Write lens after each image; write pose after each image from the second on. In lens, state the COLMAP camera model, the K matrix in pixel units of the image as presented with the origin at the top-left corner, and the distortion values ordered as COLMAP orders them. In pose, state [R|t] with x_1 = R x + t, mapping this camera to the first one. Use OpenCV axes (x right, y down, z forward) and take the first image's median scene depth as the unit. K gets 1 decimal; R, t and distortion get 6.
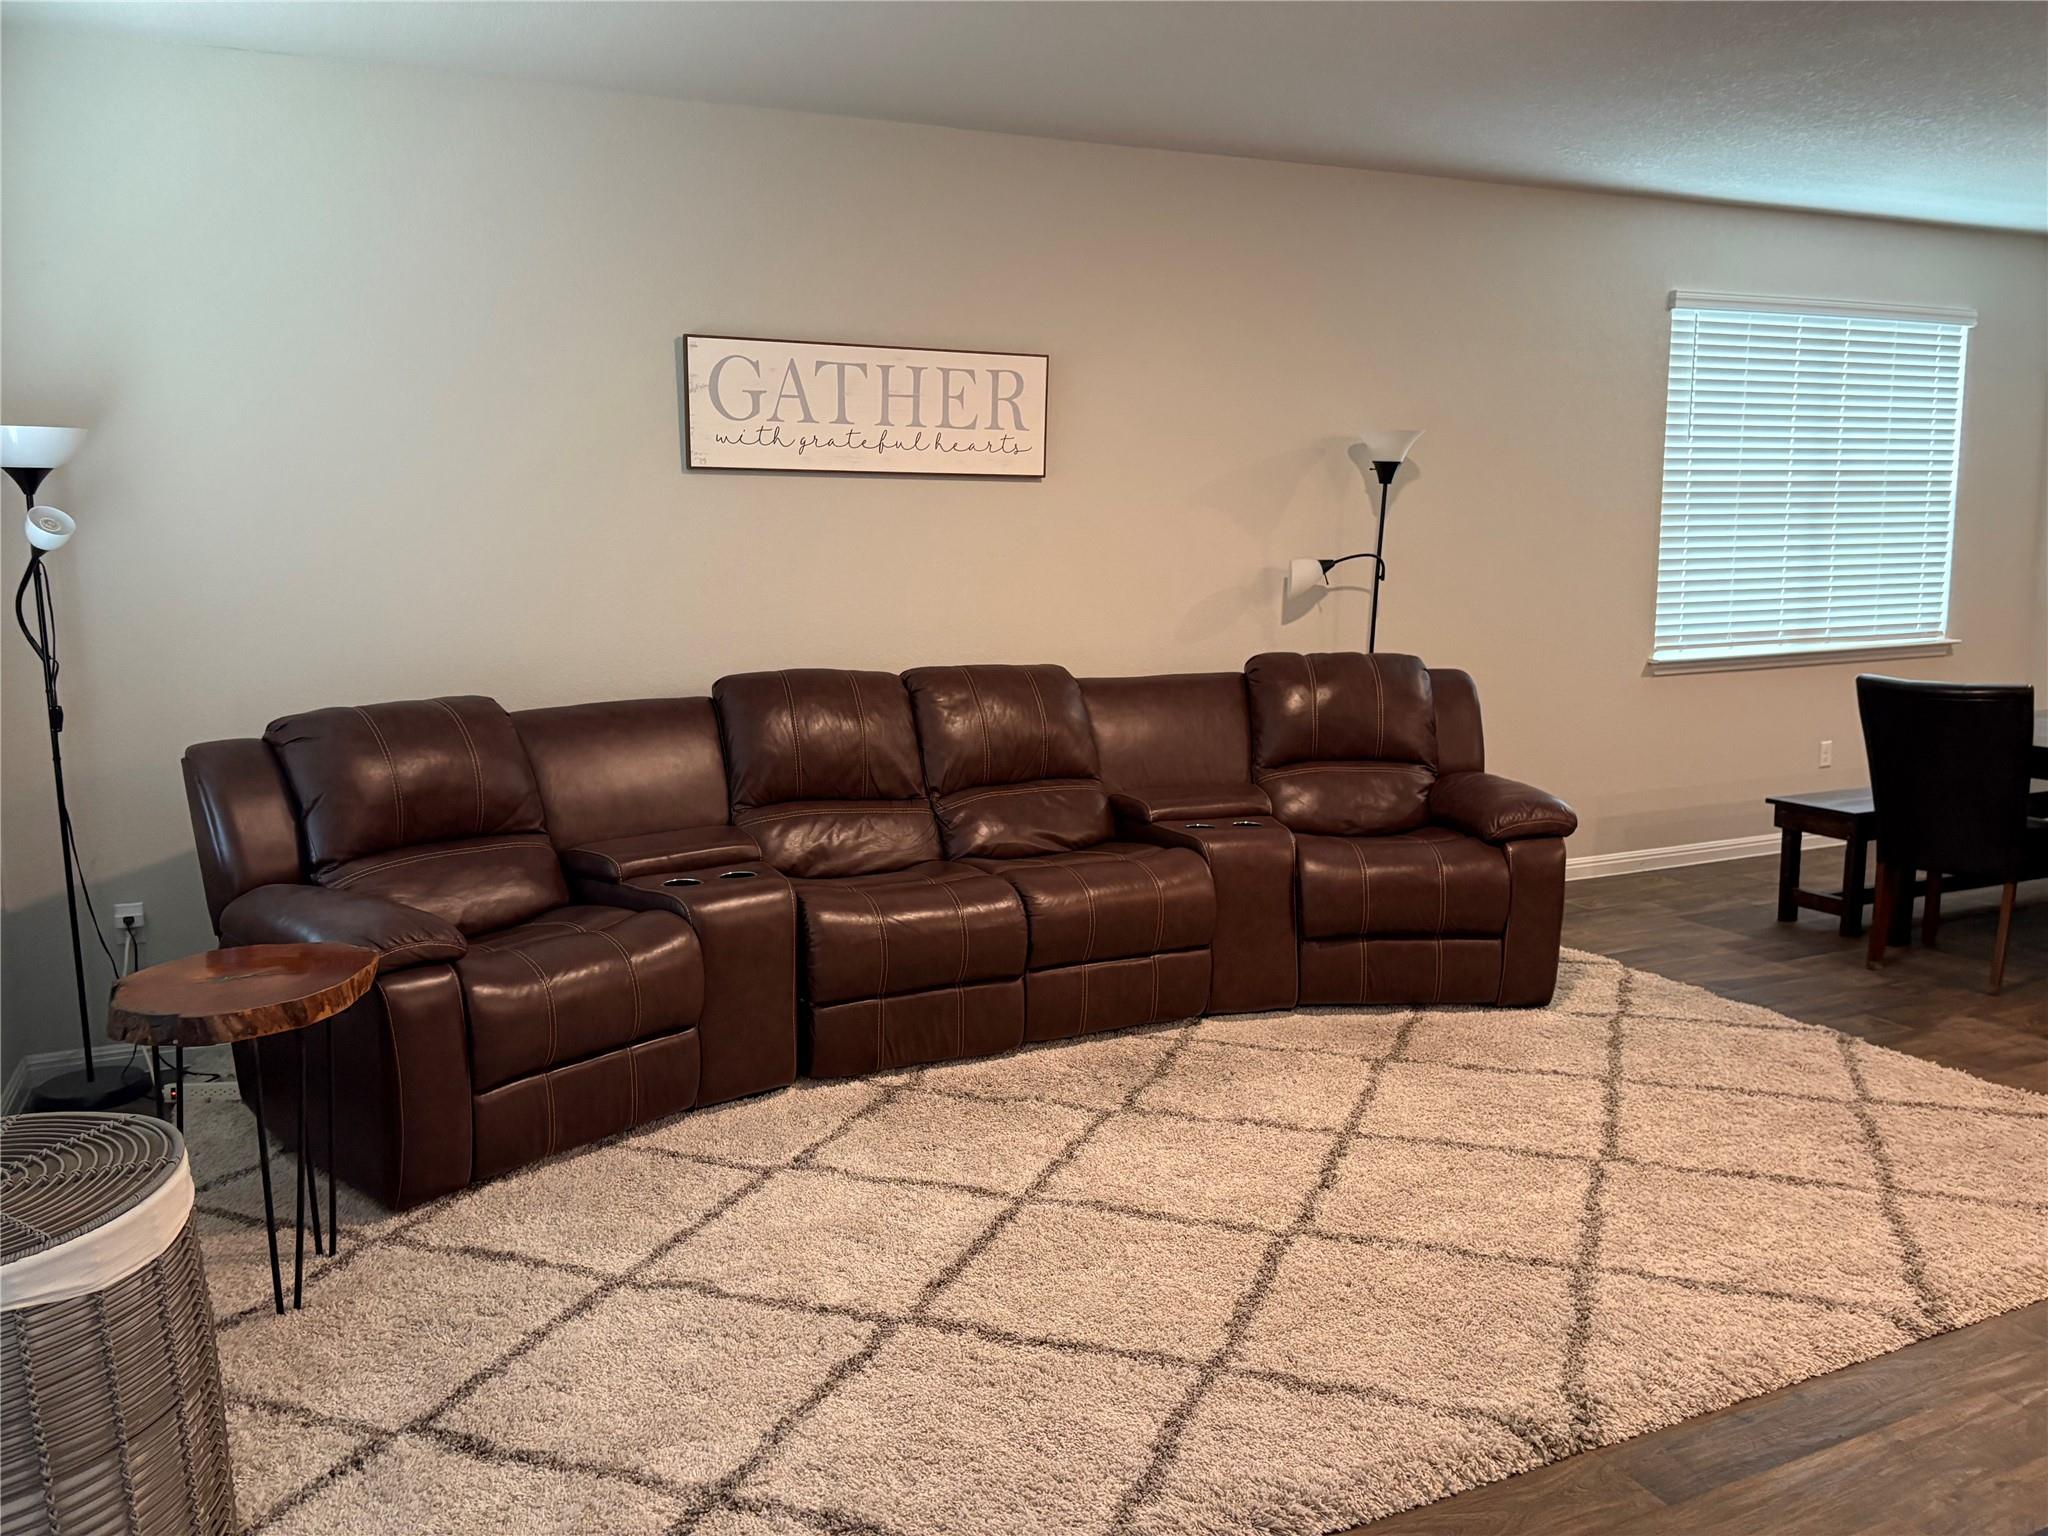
lens RADIAL K [[1539.2, 0, 1022.2], [0, 1539.2, 760.0], [0, 0, 1]] dist [0.048567, -0.034079]
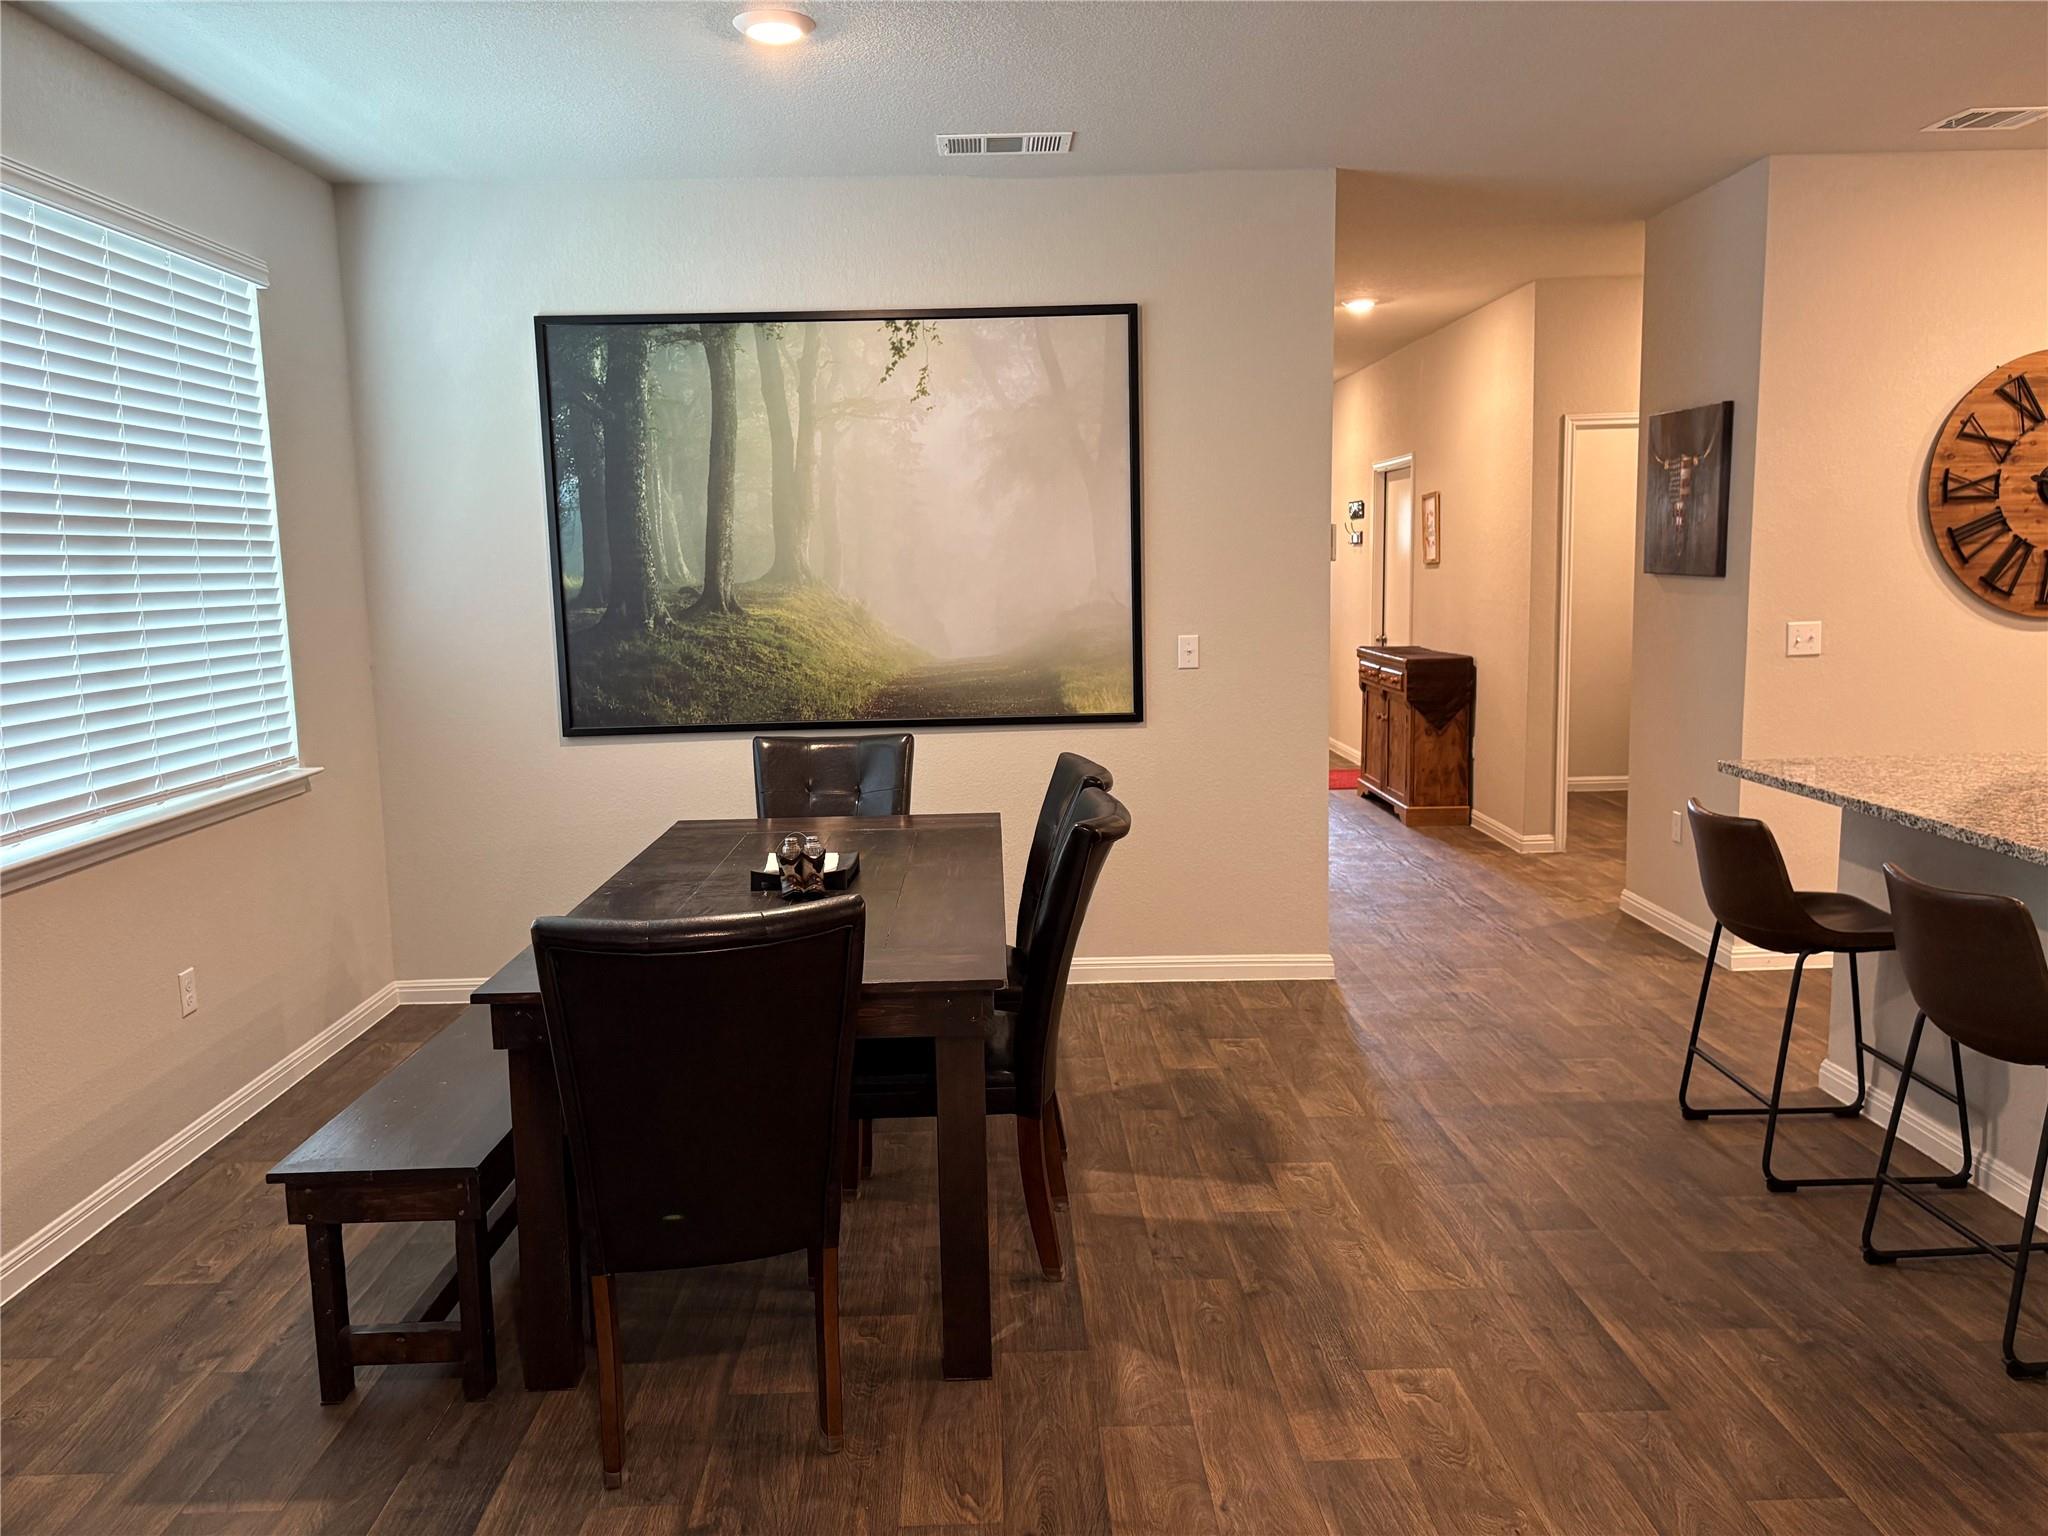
lens RADIAL K [[1539.2, 0, 1017.9], [0, 1539.2, 768.2], [0, 0, 1]] dist [0.048567, -0.034079]
pose [[0.405515, -0.120737, 0.906080, 0.161849], [0.158674, 0.985488, 0.060304, -0.089126], [-0.900211, 0.119317, 0.418788, 0.589324]]
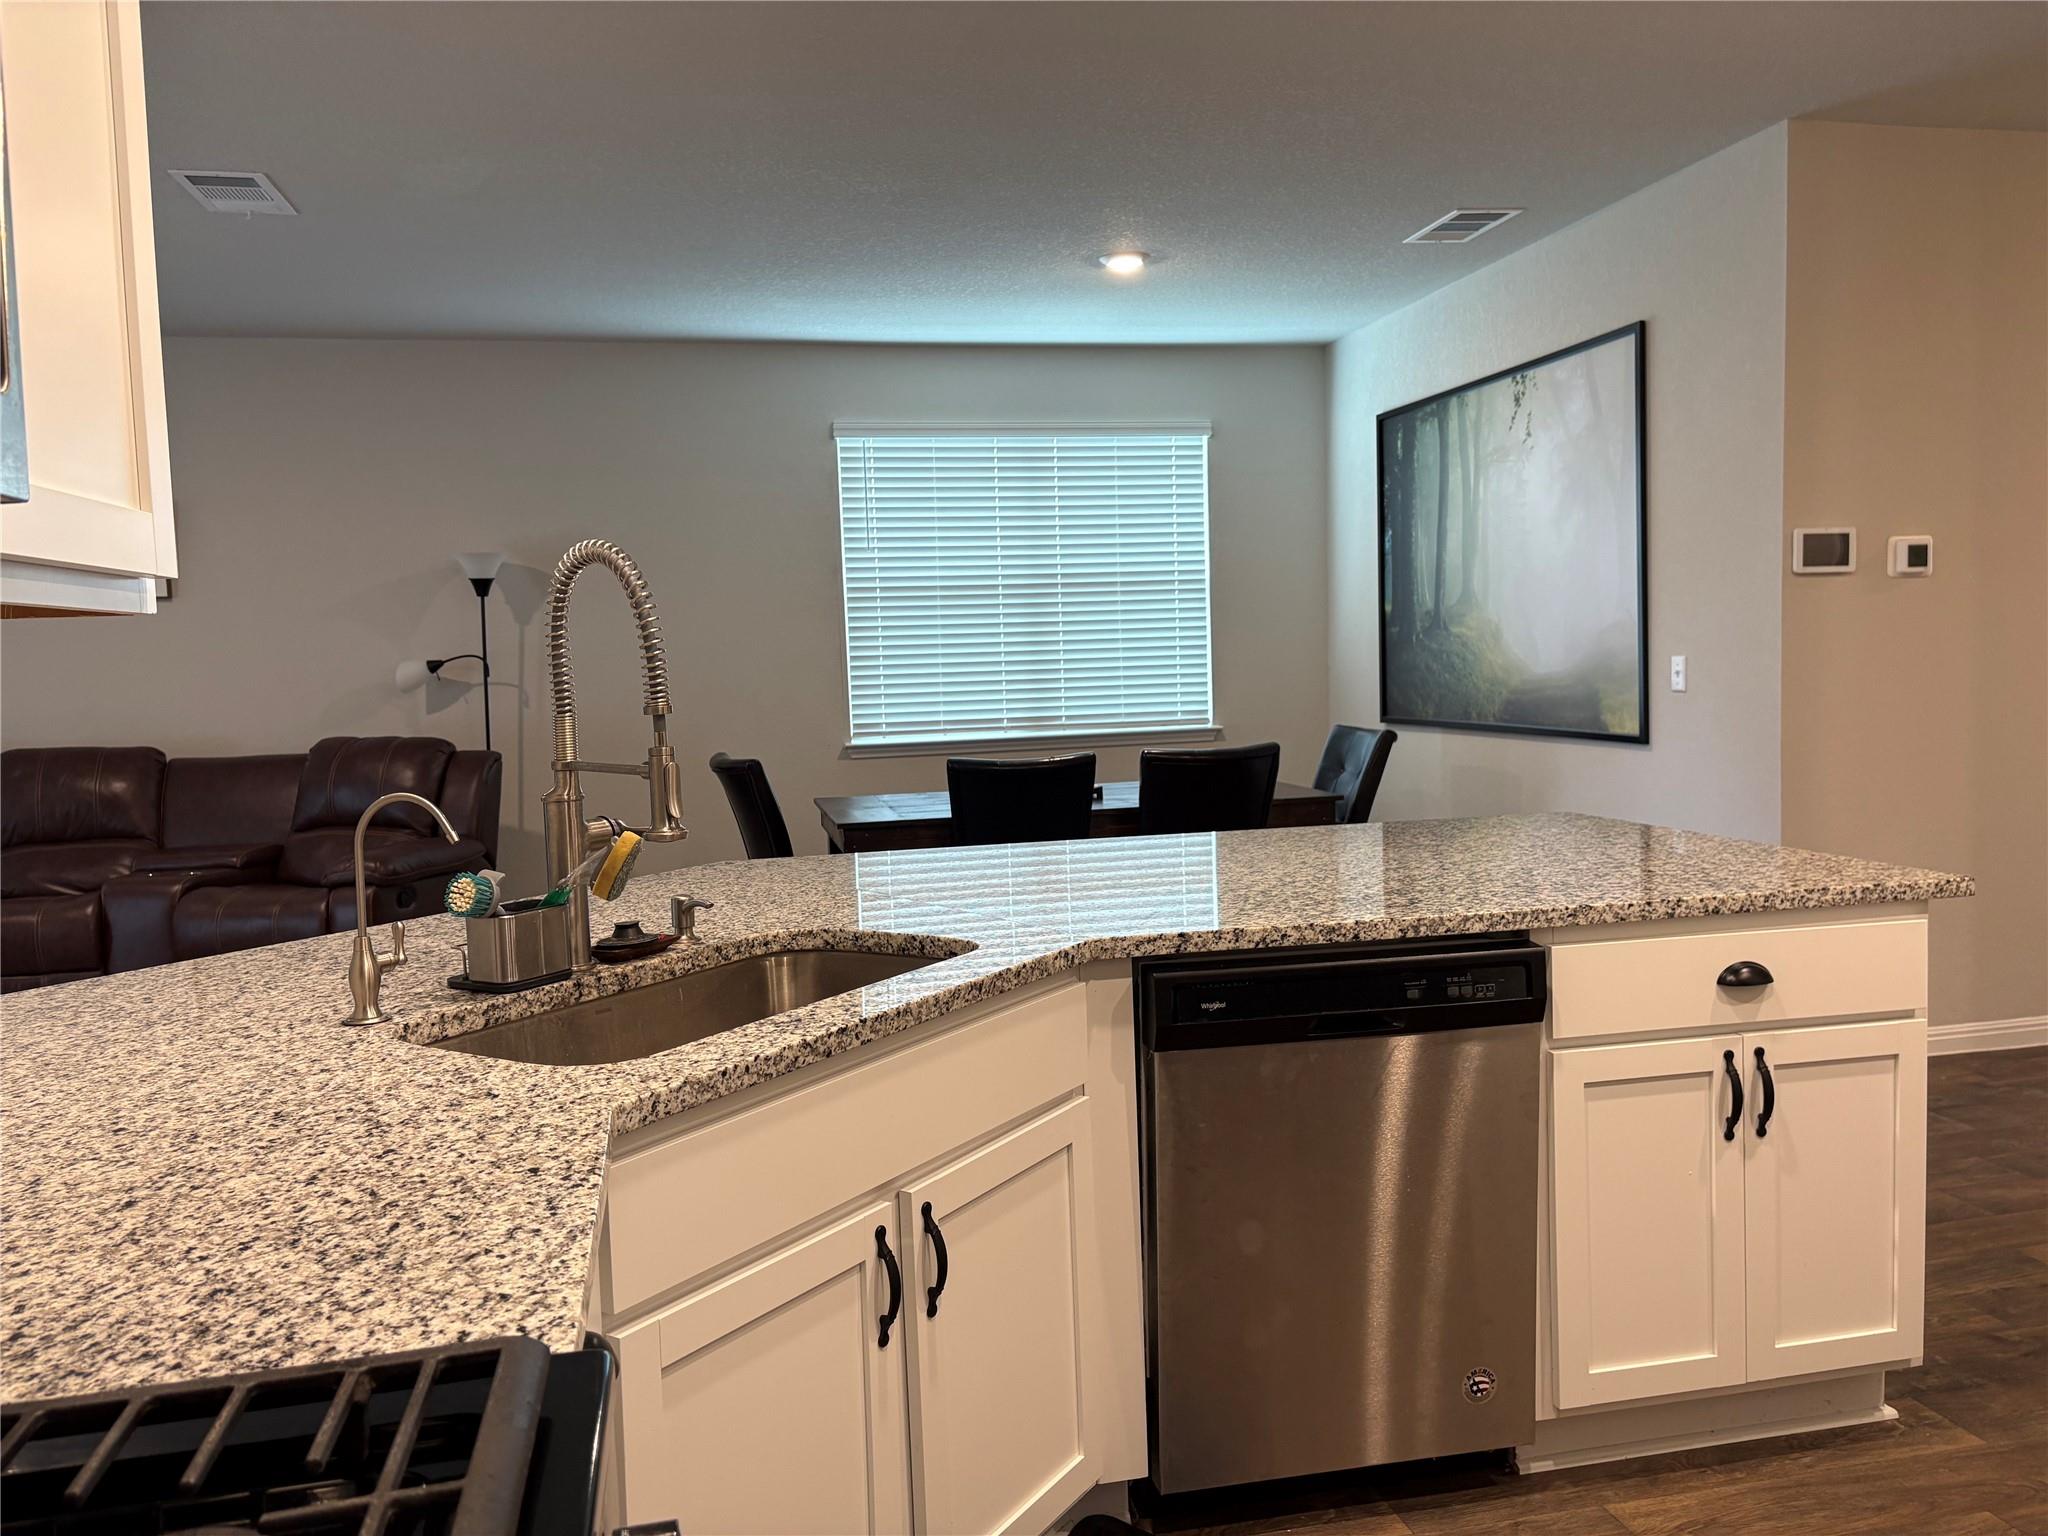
lens RADIAL K [[1539.2, 0, 1025.8], [0, 1539.2, 765.3], [0, 0, 1]] dist [0.048567, -0.034079]
pose [[0.976597, -0.008256, -0.214919, 0.890017], [-0.007296, 0.997416, -0.071469, 0.032805], [0.214954, 0.071364, 0.974013, -0.063189]]
